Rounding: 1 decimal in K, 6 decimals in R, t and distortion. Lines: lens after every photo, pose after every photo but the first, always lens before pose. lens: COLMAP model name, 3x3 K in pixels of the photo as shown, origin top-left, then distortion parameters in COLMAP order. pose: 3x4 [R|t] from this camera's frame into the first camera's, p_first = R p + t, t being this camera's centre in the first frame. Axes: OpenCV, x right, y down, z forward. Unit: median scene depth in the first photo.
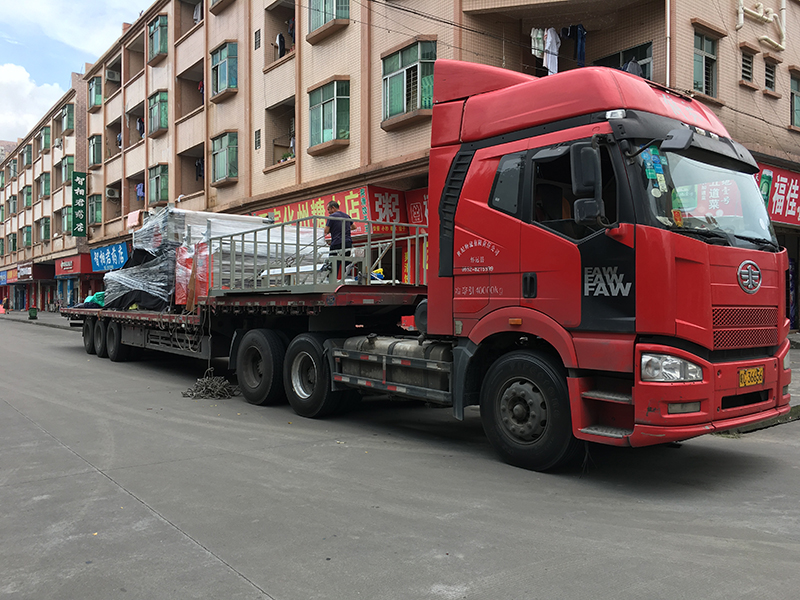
lens RADIAL K [[656.5, 0, 402.1], [0, 656.5, 297.7], [0, 0, 1]] dist [0.079089, -0.126158]
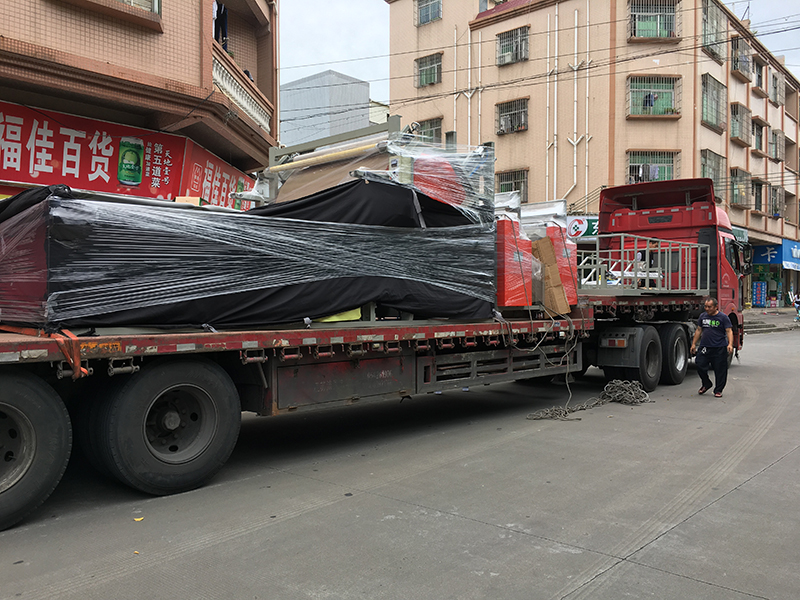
lens RADIAL K [[656.5, 0, 402.1], [0, 656.5, 297.7], [0, 0, 1]] dist [0.079089, -0.126158]
pose [[-0.150289, -0.001804, 0.988641, -0.297984], [-0.009304, 0.999957, 0.000410, 0.000760], [-0.988598, -0.009137, -0.150299, 0.369200]]
